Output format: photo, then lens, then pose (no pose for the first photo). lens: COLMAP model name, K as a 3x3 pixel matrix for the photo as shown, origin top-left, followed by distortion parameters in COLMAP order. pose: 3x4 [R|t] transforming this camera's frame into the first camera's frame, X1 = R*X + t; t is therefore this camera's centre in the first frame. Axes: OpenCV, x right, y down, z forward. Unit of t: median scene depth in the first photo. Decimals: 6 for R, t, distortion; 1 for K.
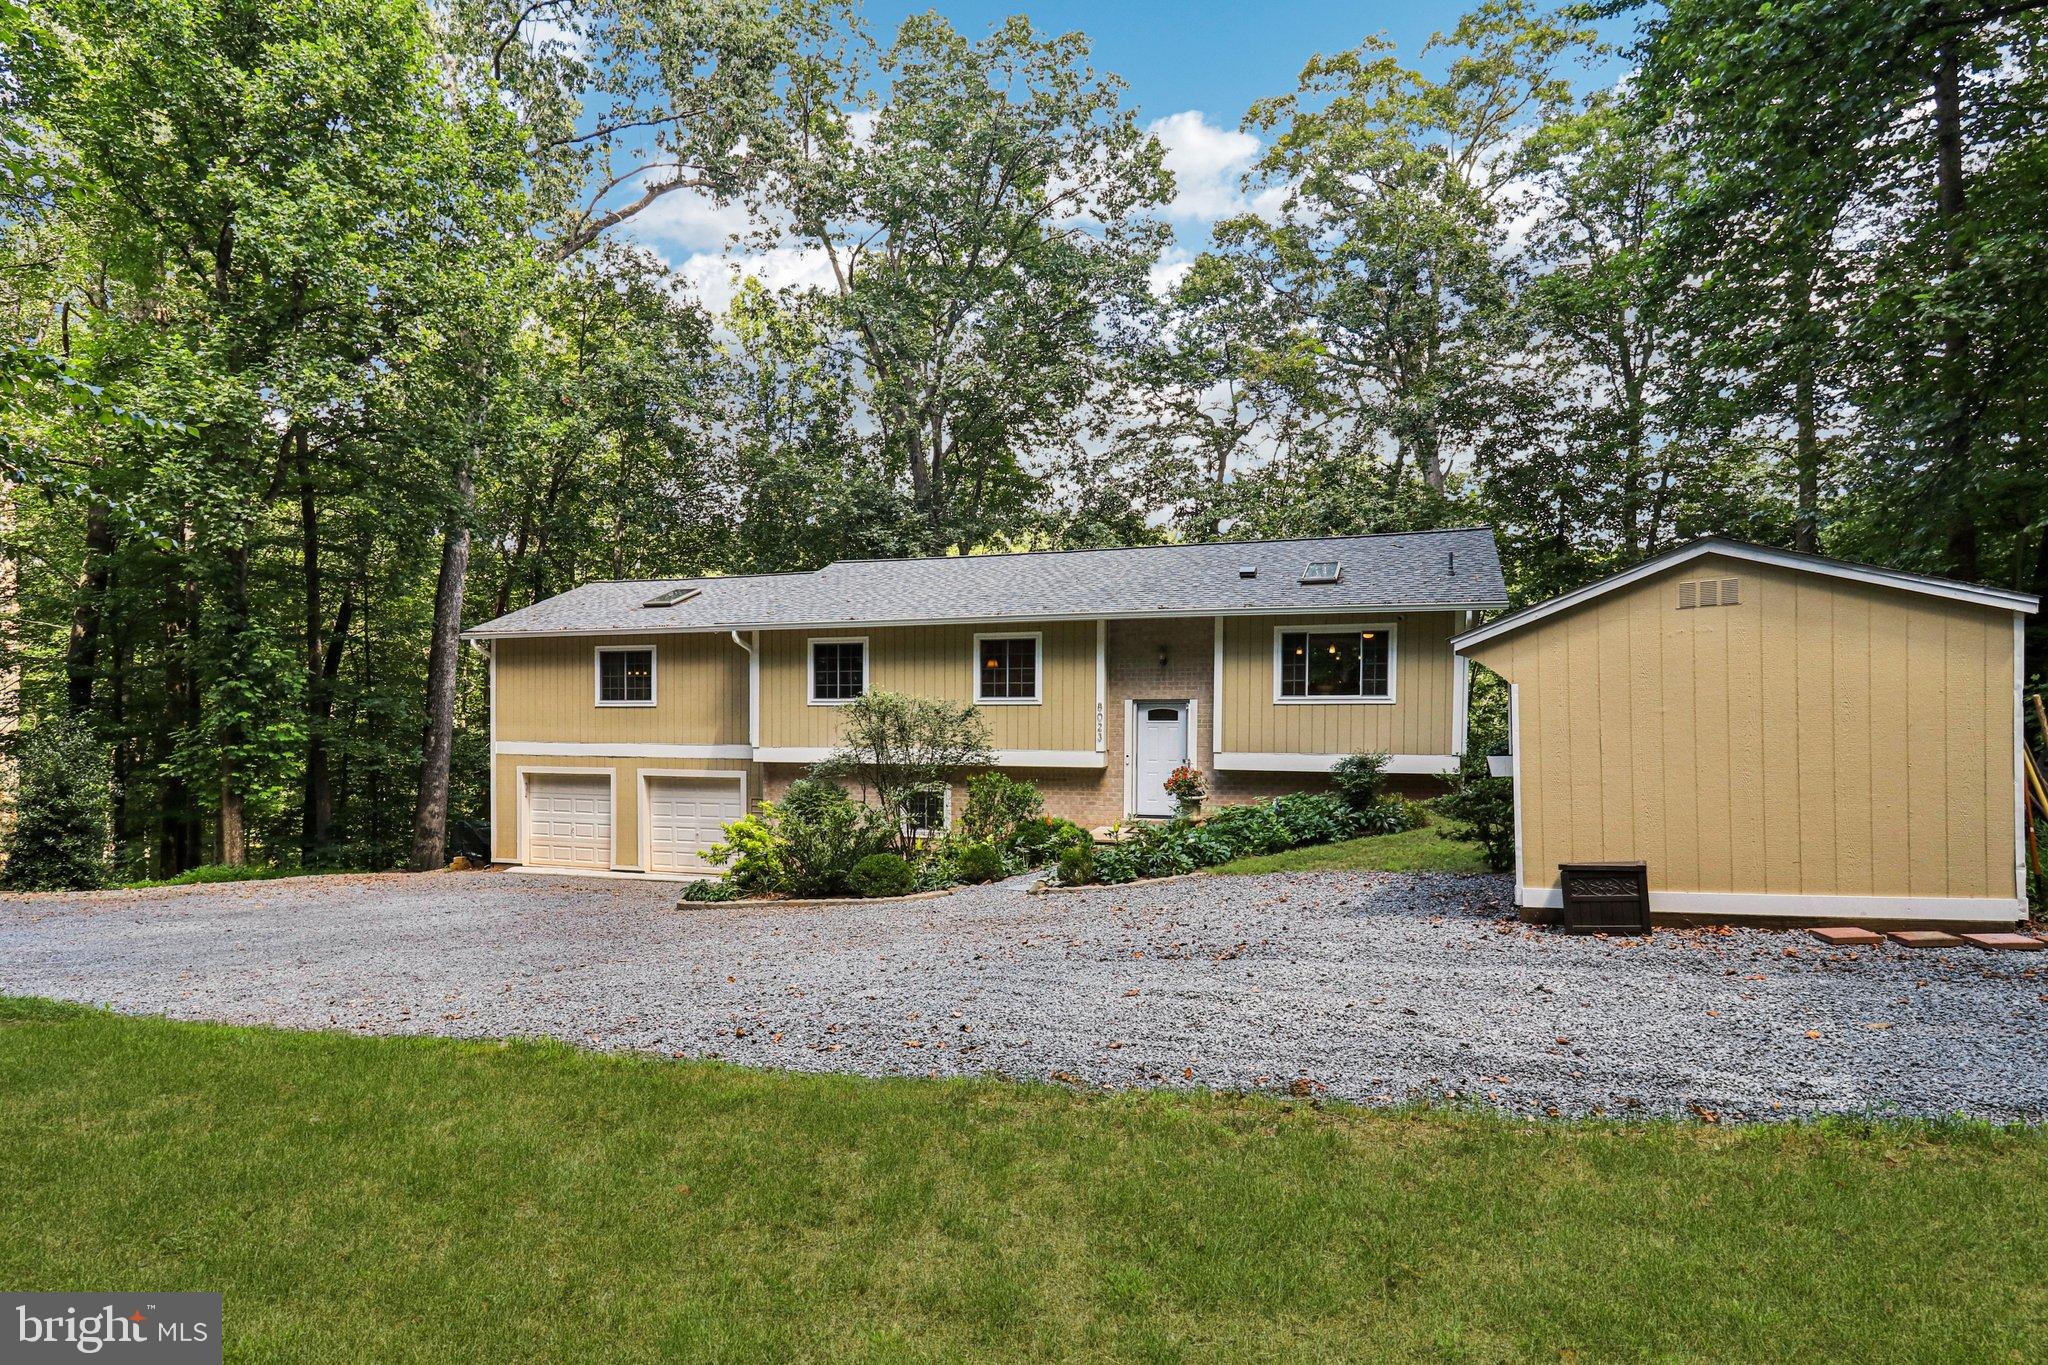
lens RADIAL K [[1109.9, 0, 1023.4], [0, 1109.9, 695.2], [0, 0, 1]] dist [-0.013598, -0.000184]
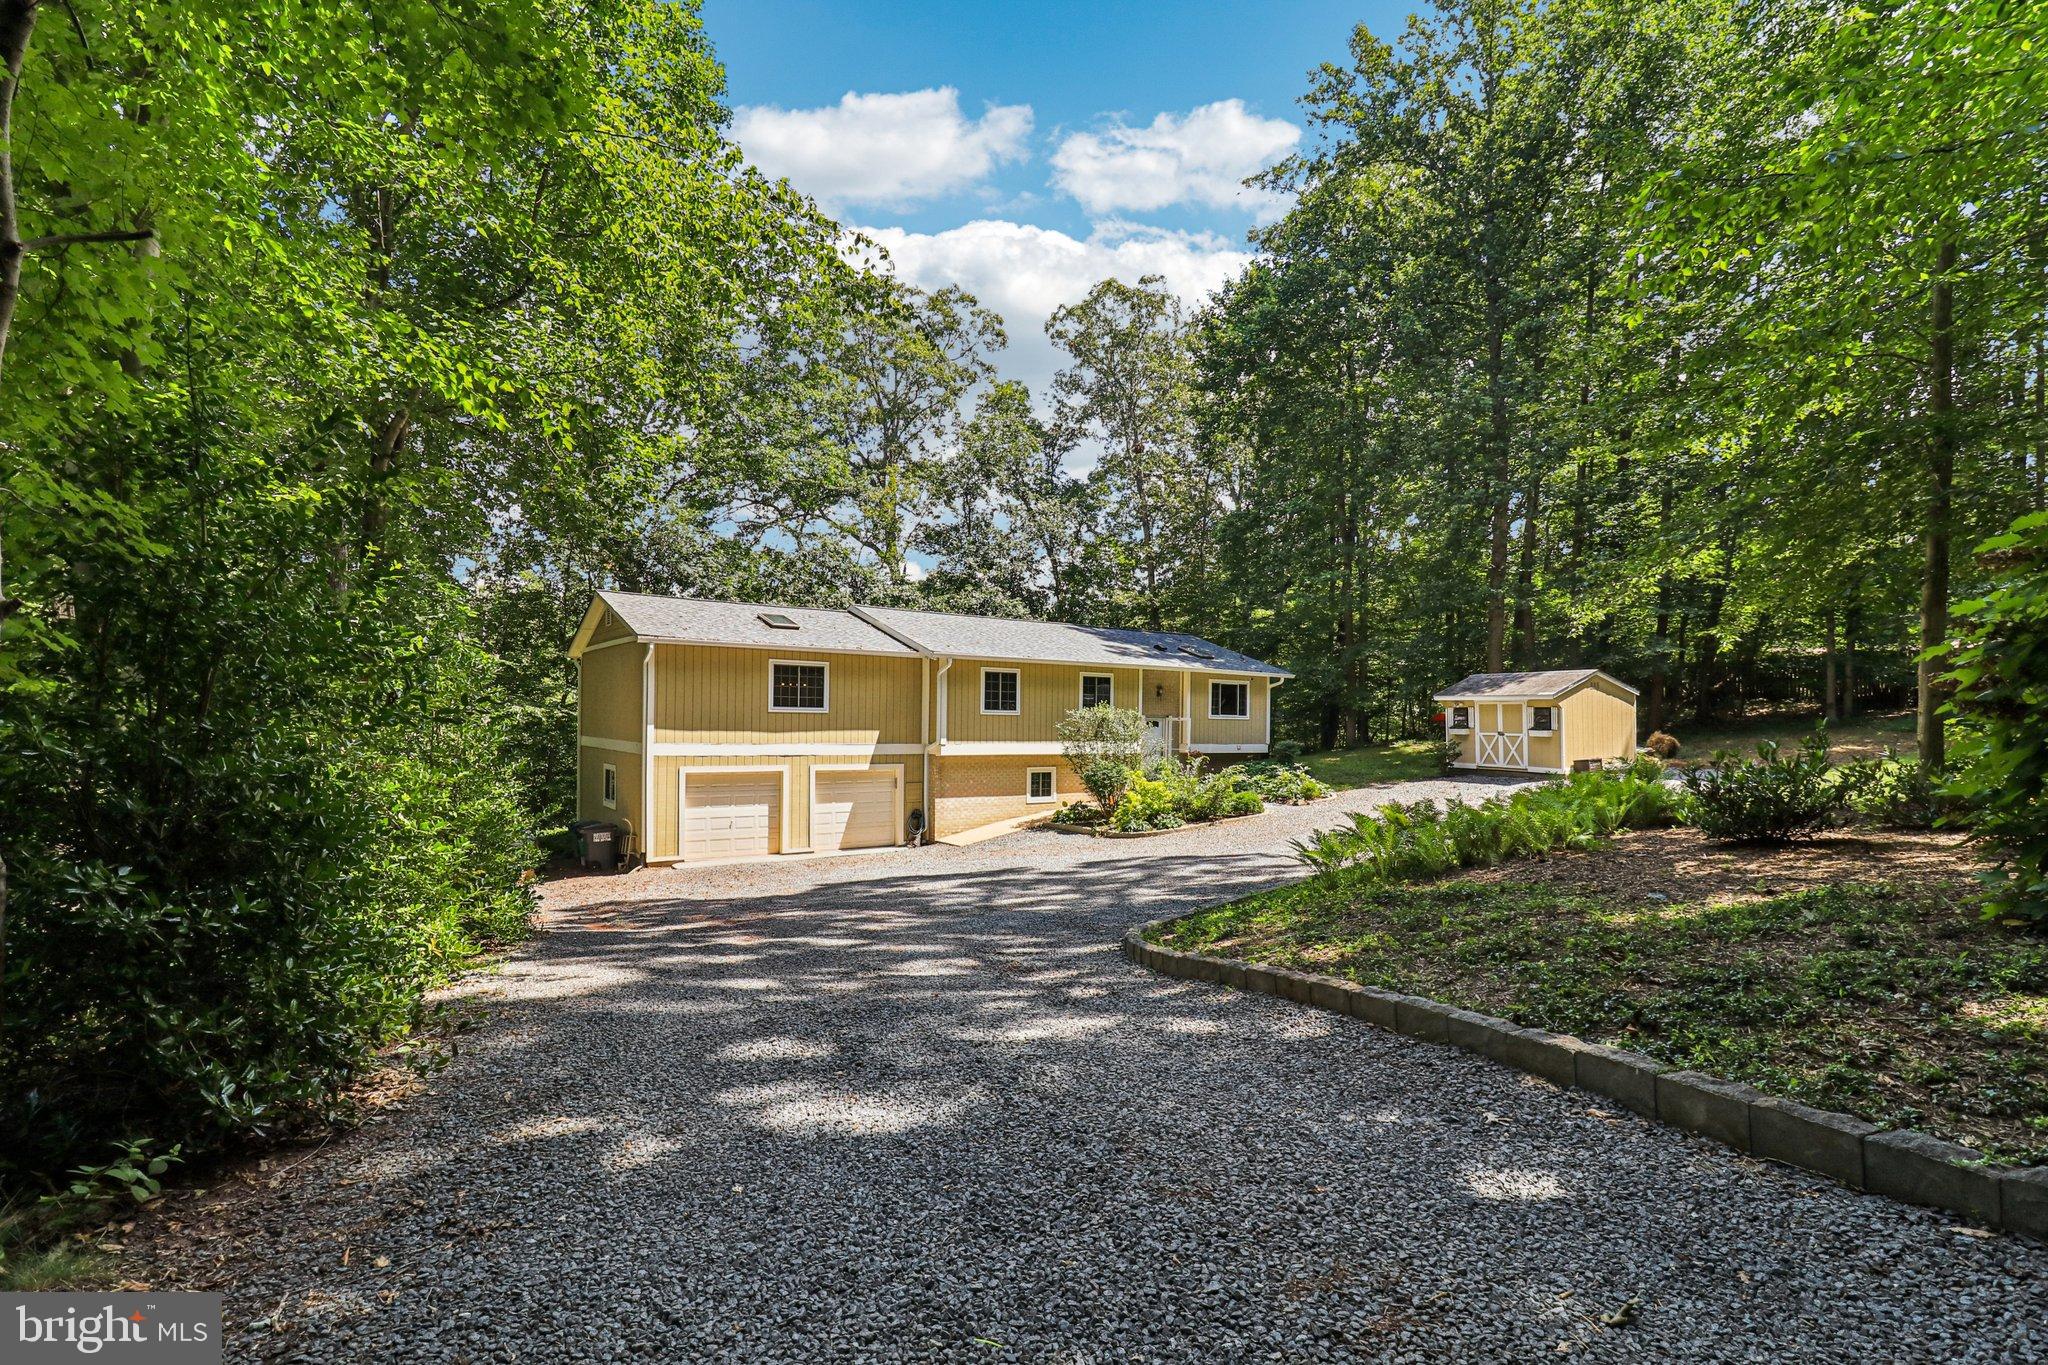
lens RADIAL K [[912.2, 0, 1024.0], [0, 912.2, 682.5], [0, 0, 1]] dist [-0.021372, -0.000201]
pose [[0.587271, 0.050567, 0.807809, -1.195801], [-0.014863, 0.998552, -0.051702, 0.029624], [-0.809254, 0.018357, 0.587172, 0.284192]]
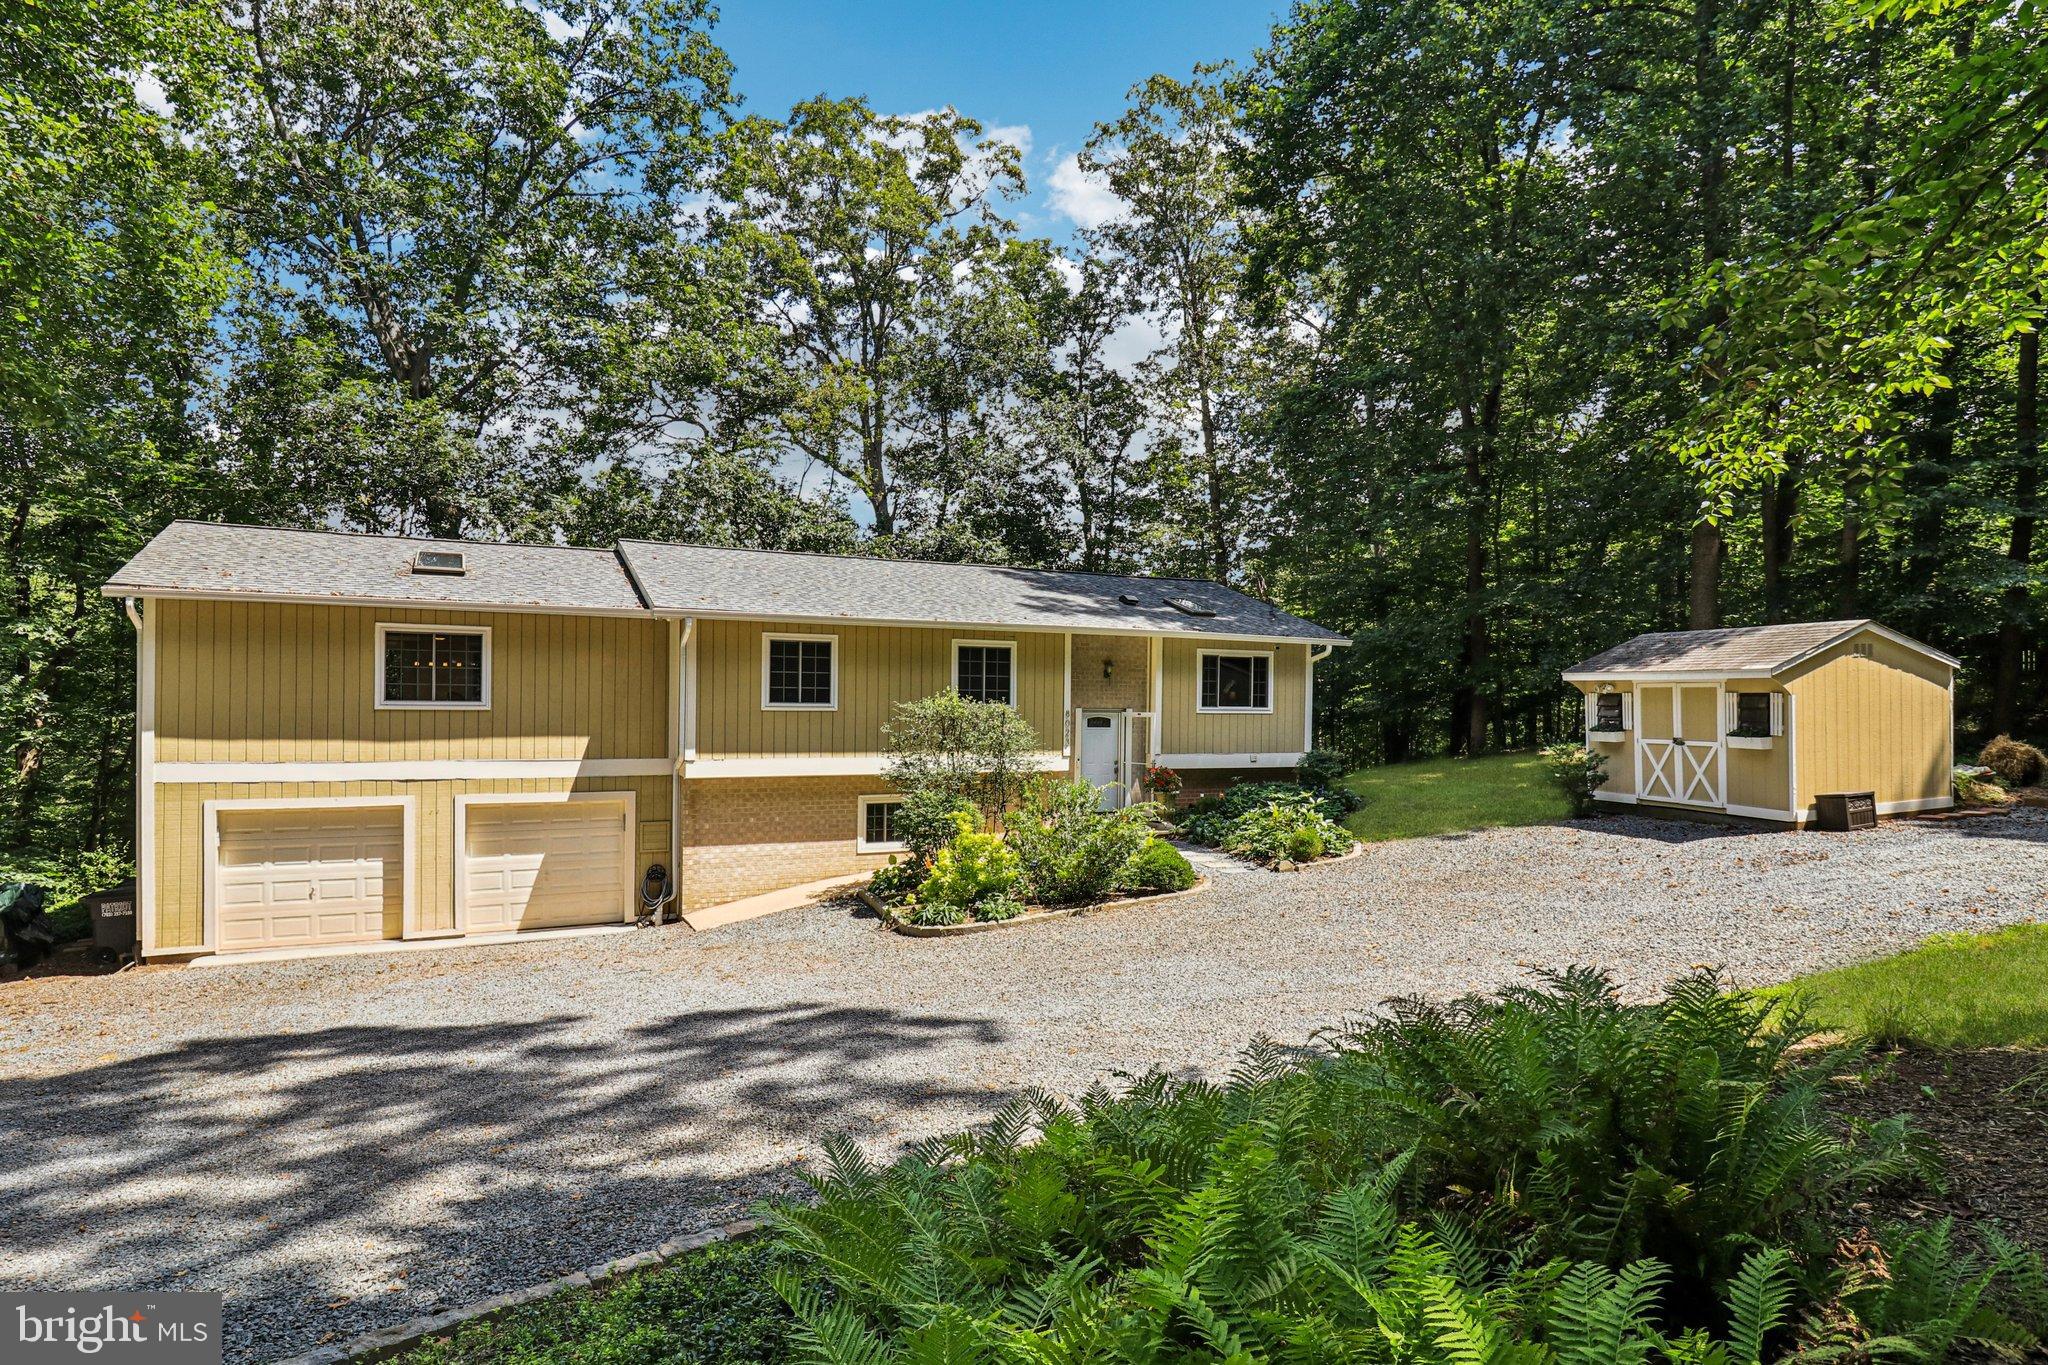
lens RADIAL K [[1109.9, 0, 1023.4], [0, 1109.9, 695.2], [0, 0, 1]] dist [-0.013598, -0.000184]
pose [[0.692336, 0.021030, 0.721269, -0.731408], [-0.011397, 0.999769, -0.018210, 0.011313], [-0.721486, 0.004387, 0.692416, 0.267839]]
